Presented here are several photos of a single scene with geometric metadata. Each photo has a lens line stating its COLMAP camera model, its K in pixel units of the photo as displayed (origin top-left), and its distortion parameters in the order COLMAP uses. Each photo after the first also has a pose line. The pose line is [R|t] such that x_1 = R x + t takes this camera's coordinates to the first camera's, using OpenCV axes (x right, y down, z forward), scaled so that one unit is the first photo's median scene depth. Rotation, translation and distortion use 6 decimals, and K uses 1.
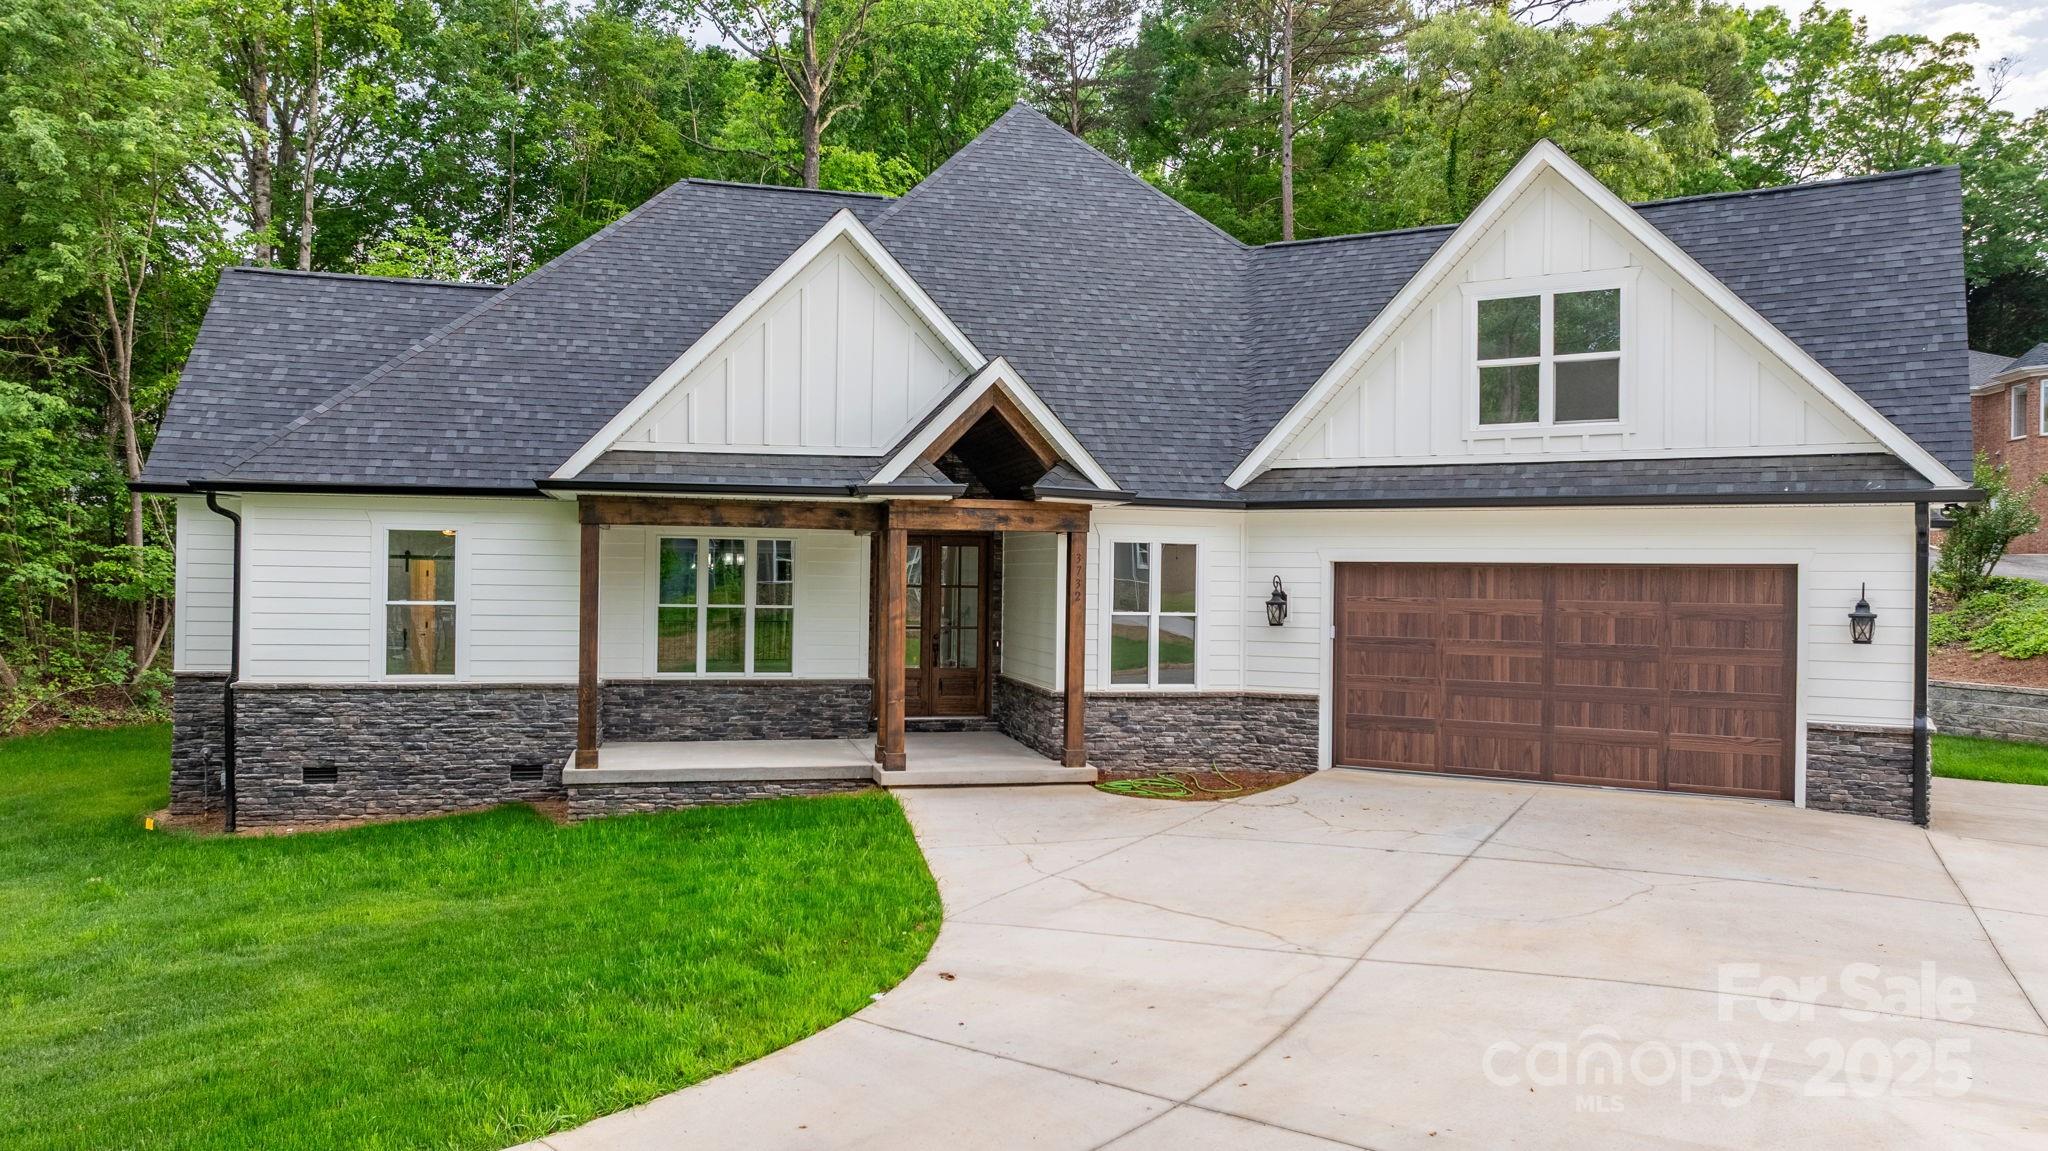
lens RADIAL K [[1458.7, 0, 1027.9], [0, 1458.7, 579.3], [0, 0, 1]] dist [-0.019545, 0.031914]
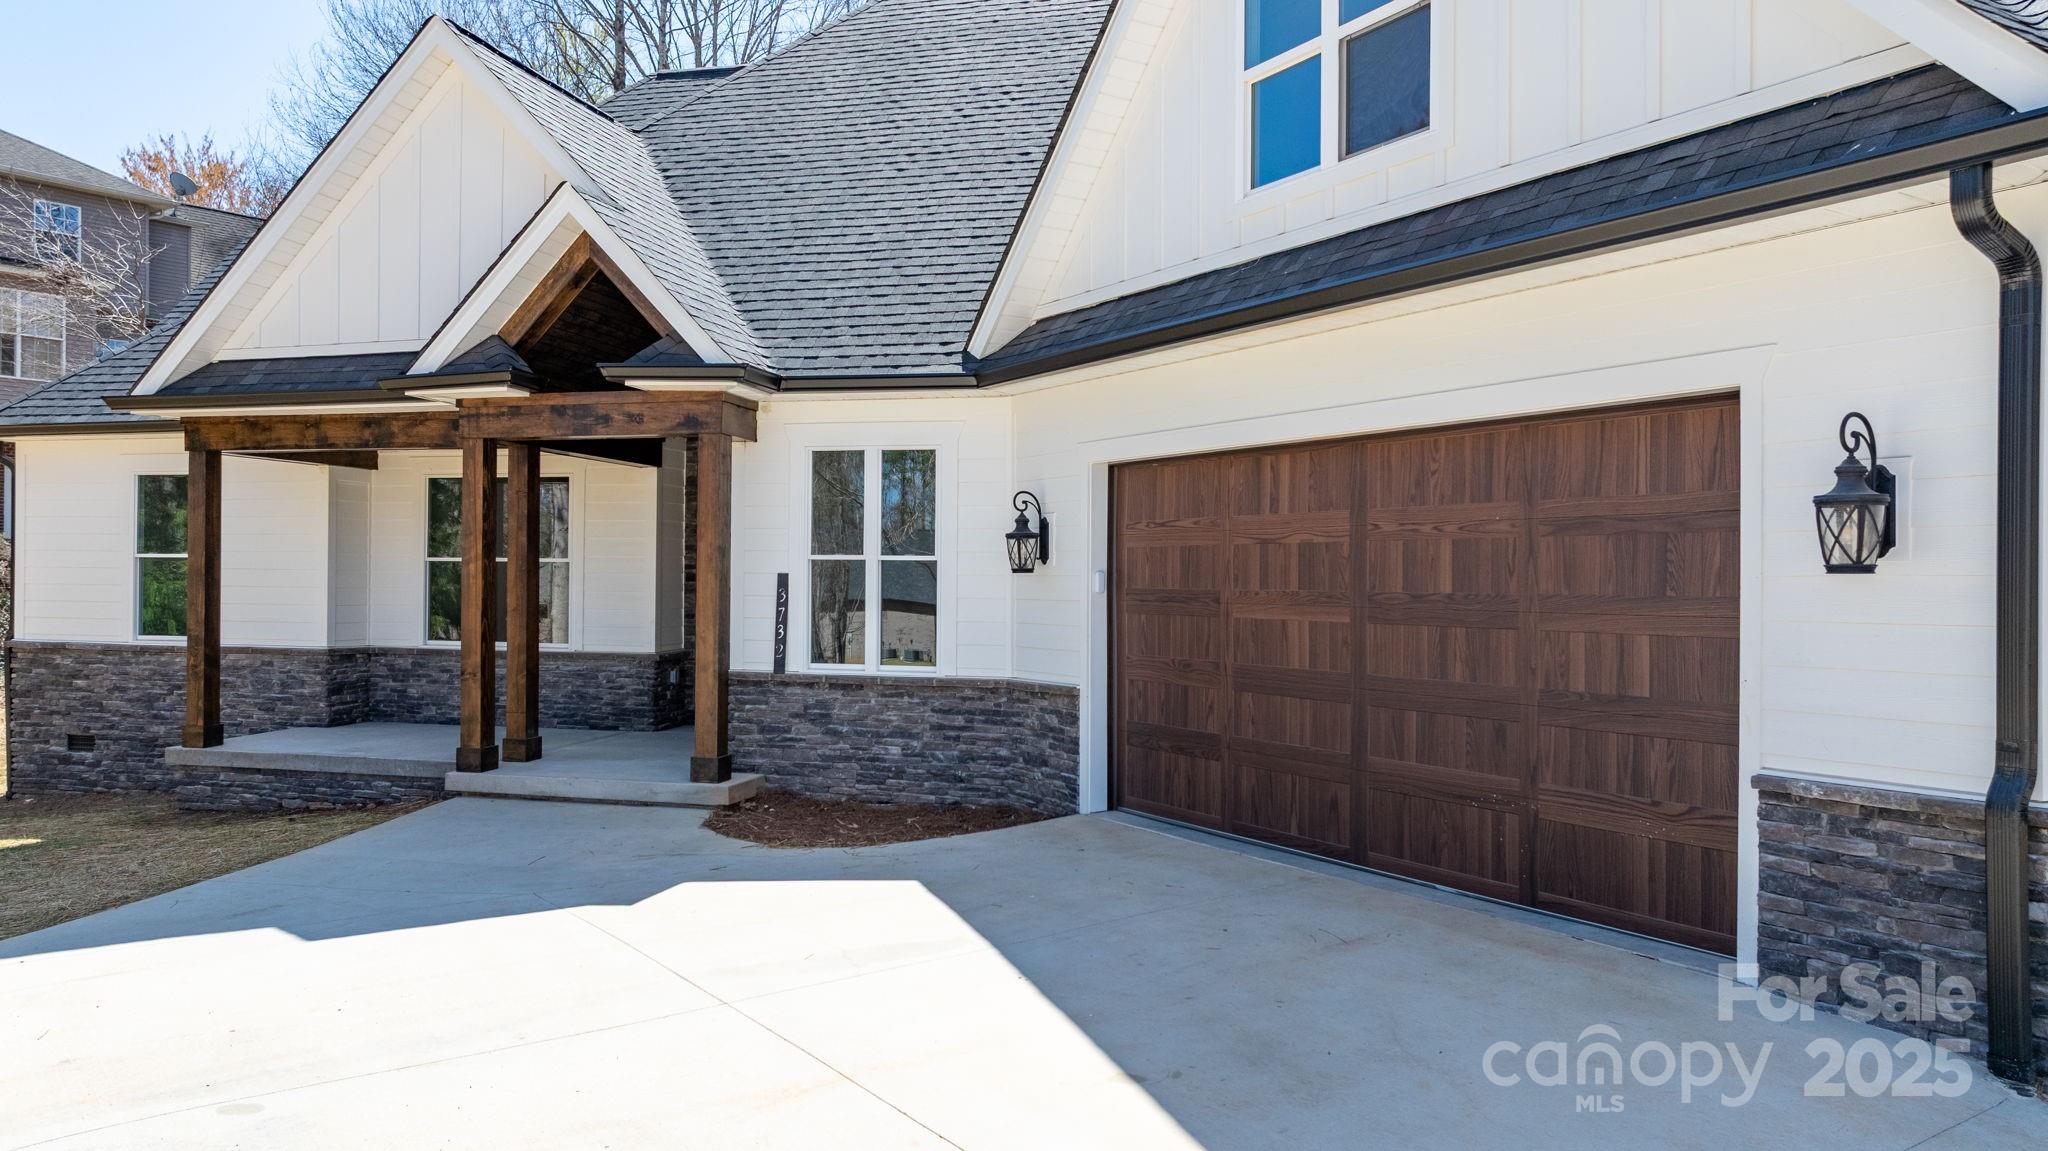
lens RADIAL K [[1458.7, 0, 1018.8], [0, 1458.7, 563.7], [0, 0, 1]] dist [-0.019545, 0.031914]
pose [[0.875622, -0.013033, -0.482821, 0.466864], [0.004803, 0.999821, -0.018279, 0.039449], [0.482973, 0.013686, 0.875528, 0.462028]]
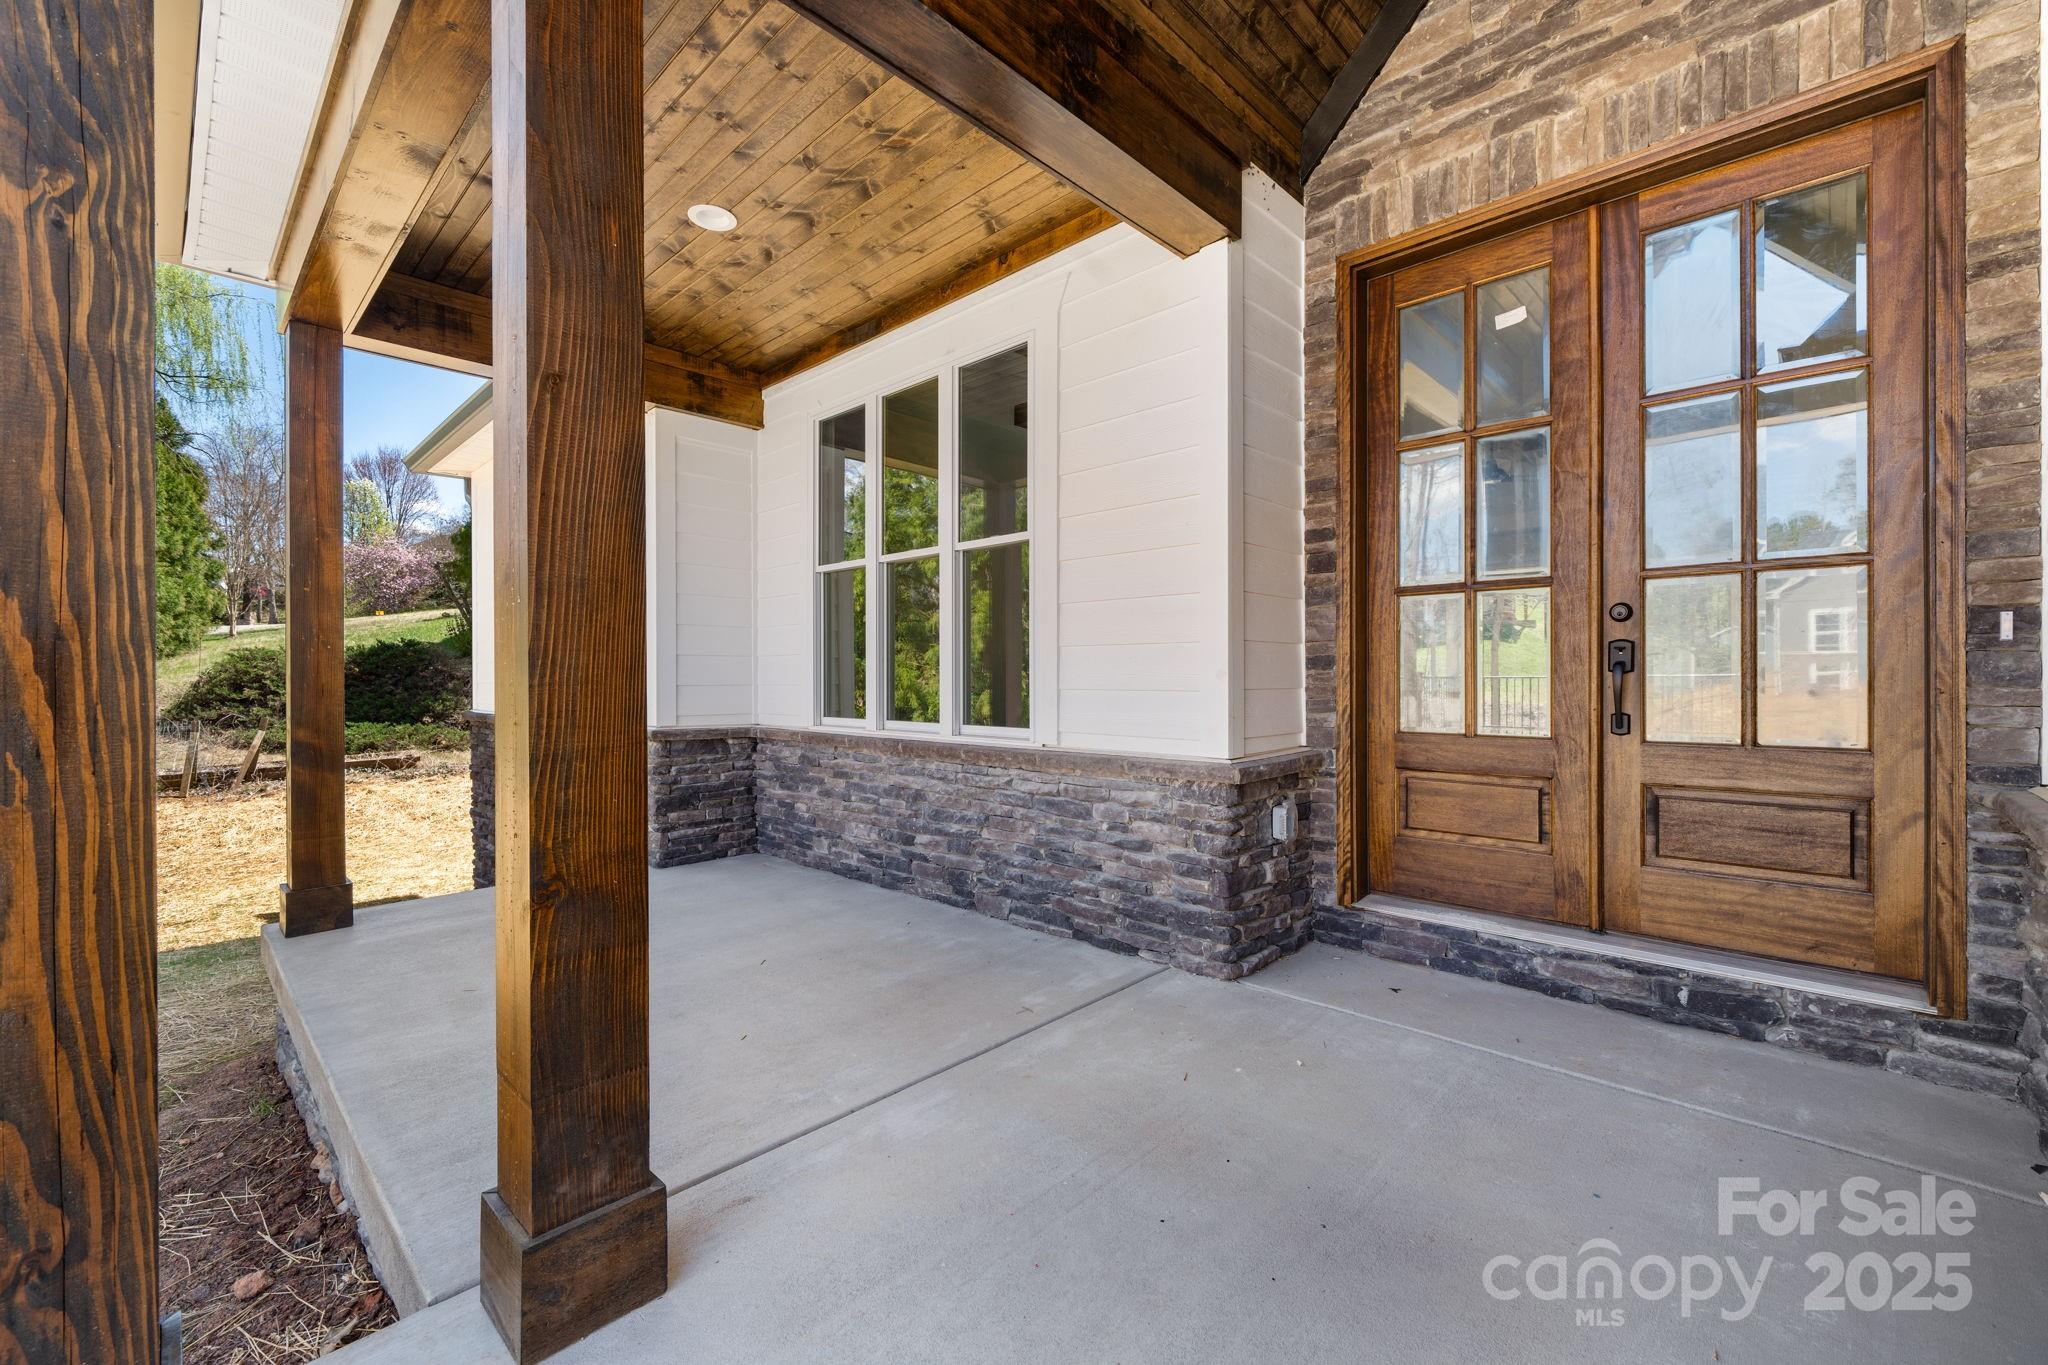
lens RADIAL K [[841.5, 0, 1024.2], [0, 841.5, 678.0], [0, 0, 1]] dist [0.001386, 0.000007]
pose [[0.530507, -0.017824, -0.847493, 0.003901], [0.005416, 0.999830, -0.017638, 0.060171], [0.847663, 0.004767, 0.530513, 0.966623]]
